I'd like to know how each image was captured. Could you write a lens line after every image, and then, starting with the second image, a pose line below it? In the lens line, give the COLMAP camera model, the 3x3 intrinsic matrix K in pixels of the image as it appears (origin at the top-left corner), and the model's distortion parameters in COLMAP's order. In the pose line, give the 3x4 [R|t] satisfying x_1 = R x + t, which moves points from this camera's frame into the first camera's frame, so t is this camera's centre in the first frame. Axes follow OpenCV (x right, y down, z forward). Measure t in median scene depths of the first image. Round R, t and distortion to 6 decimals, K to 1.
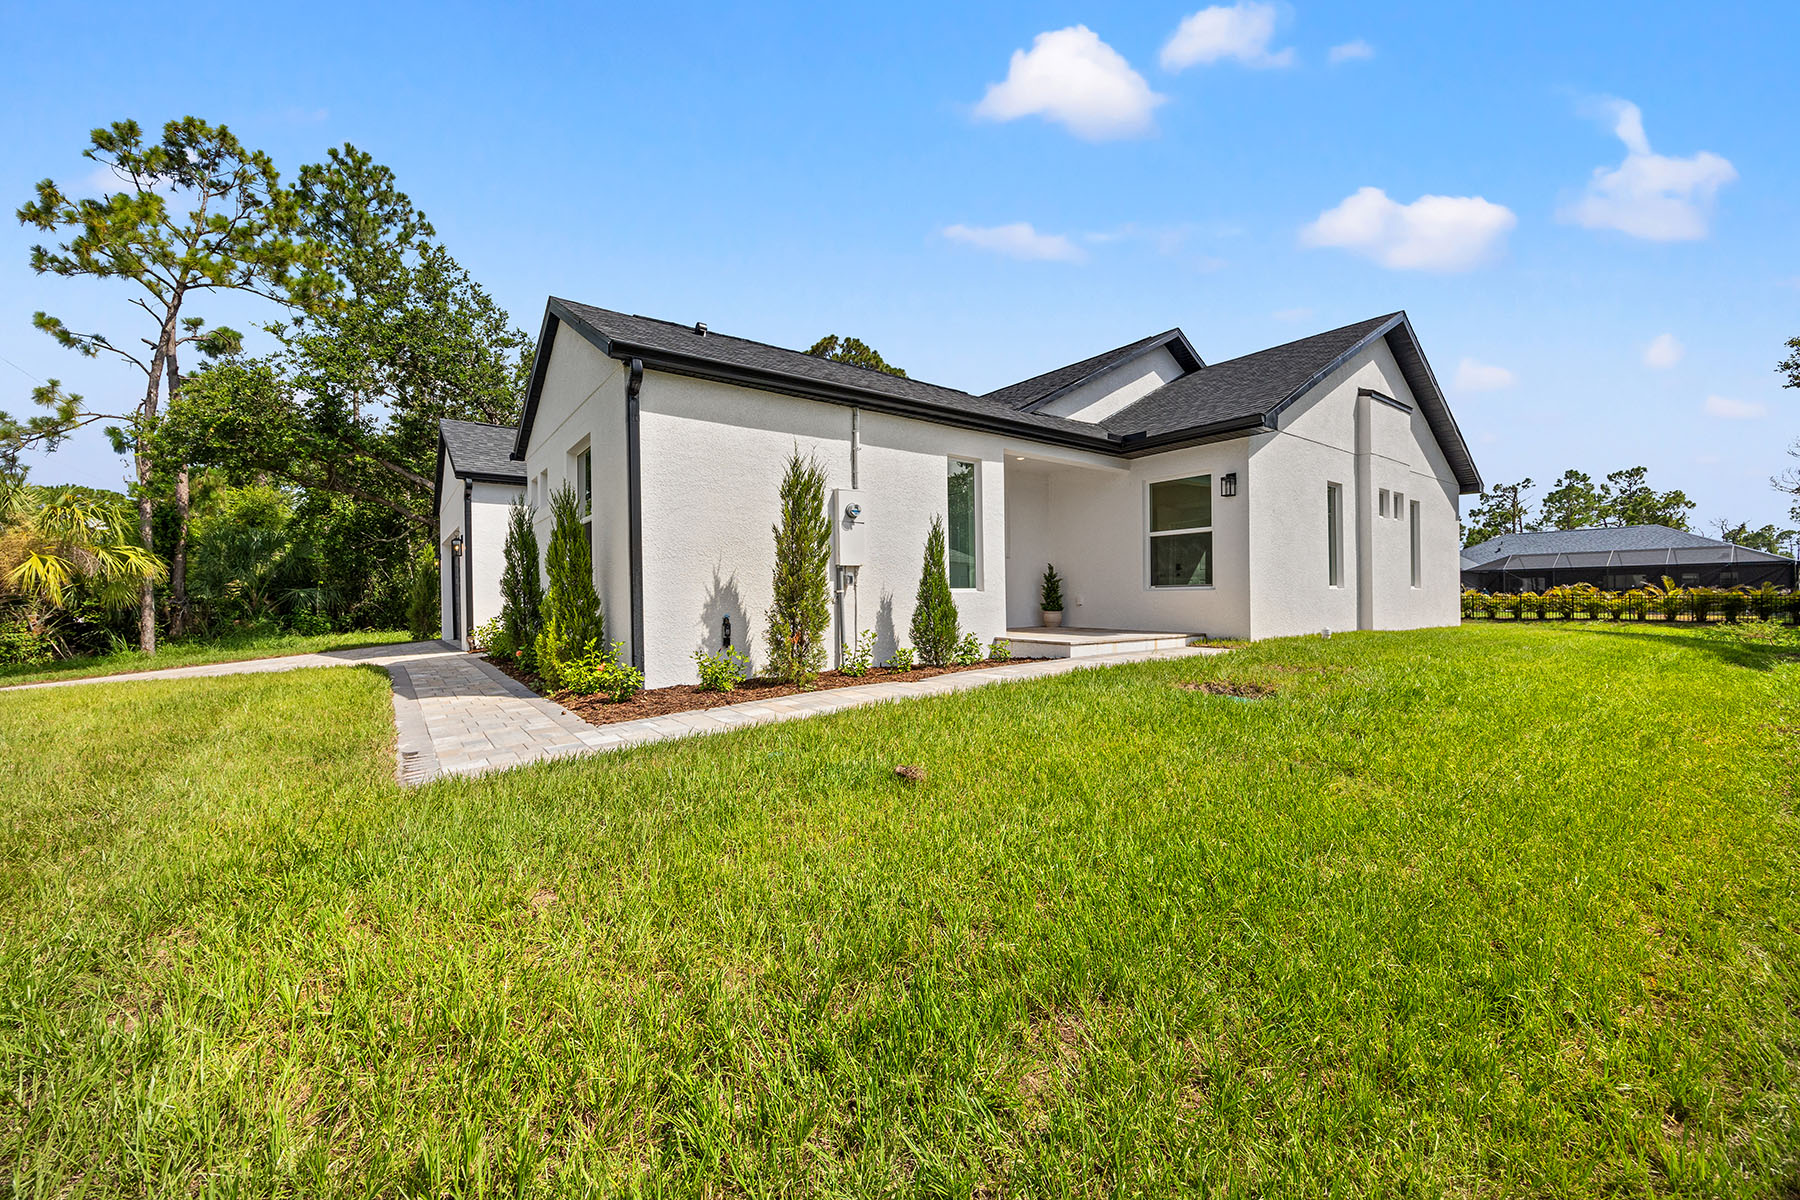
lens RADIAL K [[689.6, 0, 898.5], [0, 689.6, 598.9], [0, 0, 1]] dist [-0.001275, 0.000201]
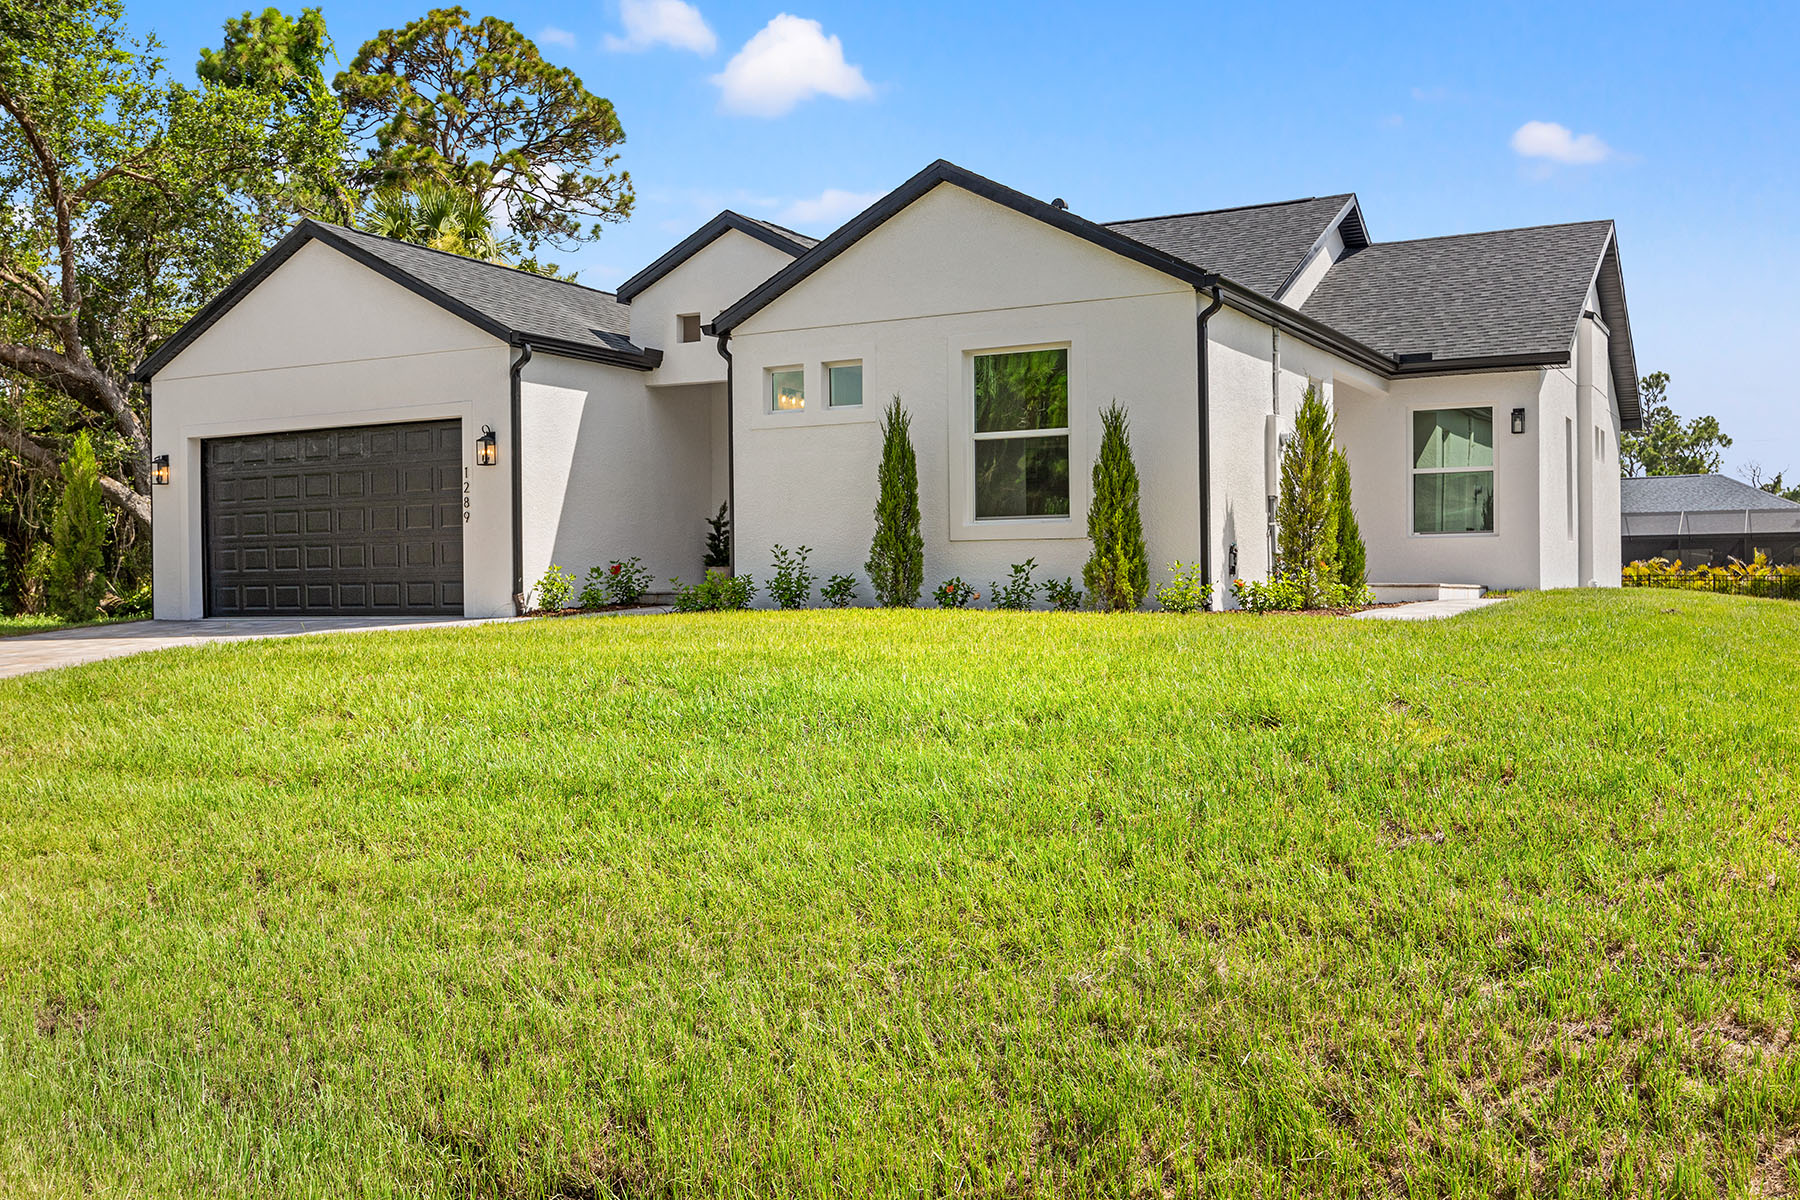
lens RADIAL K [[1798.9, 0, 899.9], [0, 1798.9, 601.0], [0, 0, 1]] dist [0.007521, 0.000000]
pose [[0.902778, 0.003660, 0.430091, -1.140979], [-0.001682, 0.999986, -0.004980, 0.076129], [-0.430103, 0.003773, 0.902772, -0.708721]]
